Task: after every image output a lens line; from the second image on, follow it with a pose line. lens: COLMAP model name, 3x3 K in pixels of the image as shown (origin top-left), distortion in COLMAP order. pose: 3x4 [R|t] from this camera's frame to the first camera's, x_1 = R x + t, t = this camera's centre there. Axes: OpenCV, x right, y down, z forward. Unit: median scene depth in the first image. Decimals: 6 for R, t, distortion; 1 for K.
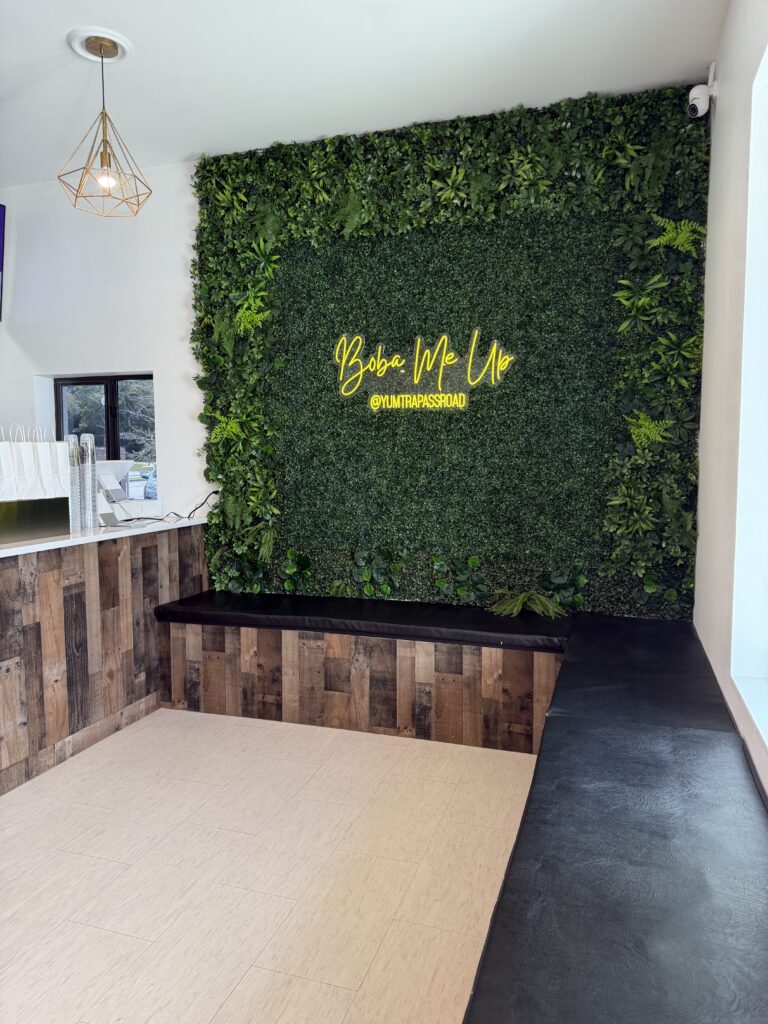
lens RADIAL K [[708.1, 0, 391.3], [0, 708.1, 491.4], [0, 0, 1]] dist [0.059784, -0.040670]
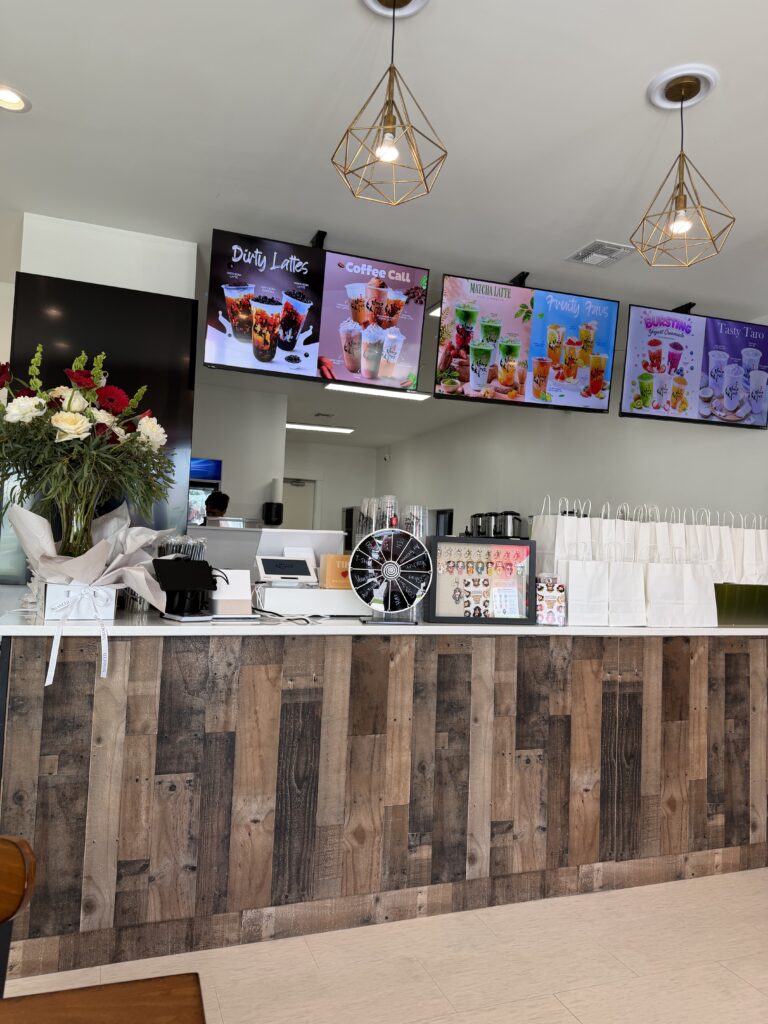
lens RADIAL K [[708.1, 0, 401.1], [0, 708.1, 488.1], [0, 0, 1]] dist [0.059784, -0.040670]
pose [[0.613371, 0.002691, -0.789790, 0.134868], [-0.099266, 0.992327, -0.073711, -0.021041], [0.783532, 0.123611, 0.608932, 0.440375]]
